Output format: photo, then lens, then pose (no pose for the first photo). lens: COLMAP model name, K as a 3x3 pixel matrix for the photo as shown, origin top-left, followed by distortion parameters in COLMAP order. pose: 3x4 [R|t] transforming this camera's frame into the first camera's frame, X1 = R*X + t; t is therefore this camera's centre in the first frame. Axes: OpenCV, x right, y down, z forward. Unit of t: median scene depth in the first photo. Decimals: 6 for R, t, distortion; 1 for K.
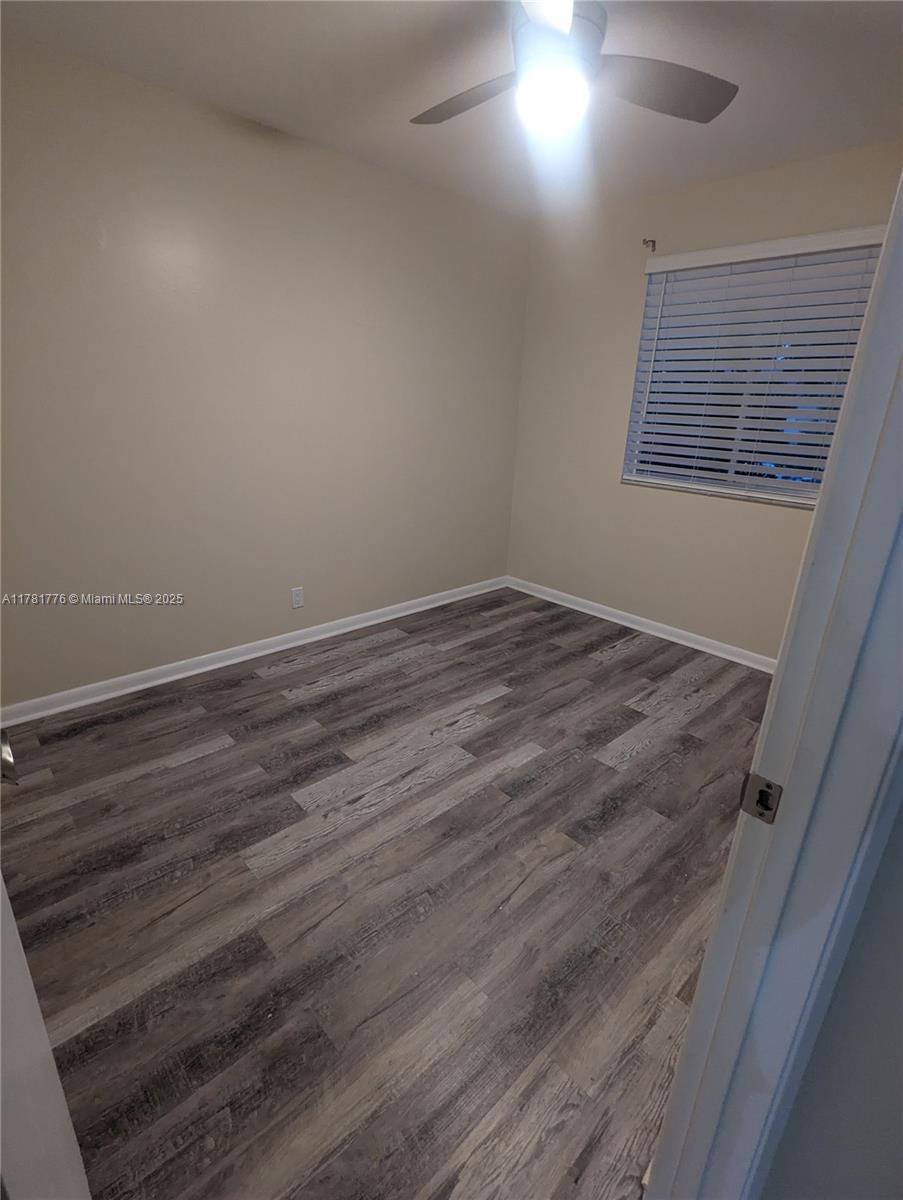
lens RADIAL K [[567.6, 0, 462.8], [0, 567.6, 599.1], [0, 0, 1]] dist [0.000706, 0.001298]
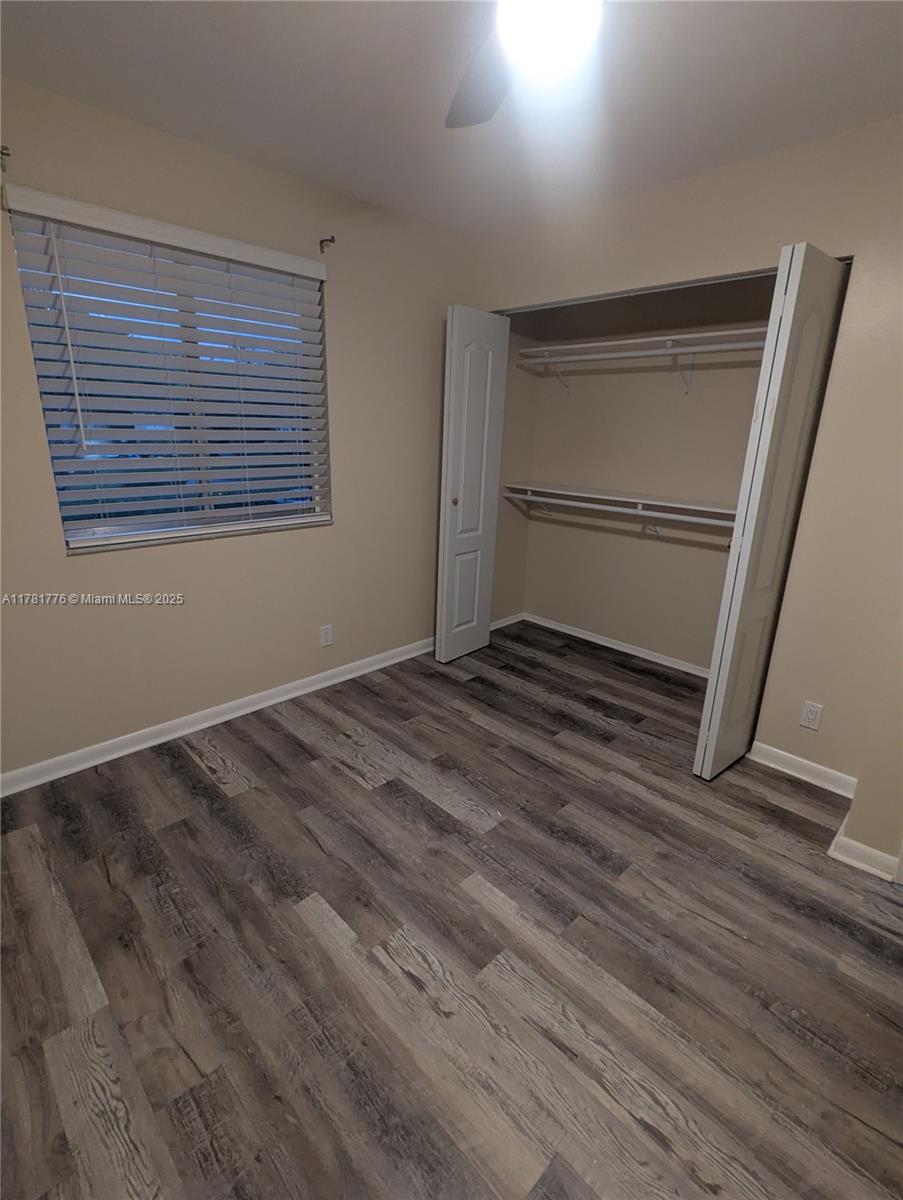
lens RADIAL K [[567.6, 0, 449.2], [0, 567.6, 600.2], [0, 0, 1]] dist [0.000706, 0.001298]
pose [[-0.001713, -0.330045, 0.943964, -0.407526], [0.309139, 0.897552, 0.314379, -0.288451], [-0.951015, 0.292355, 0.100493, 0.708791]]
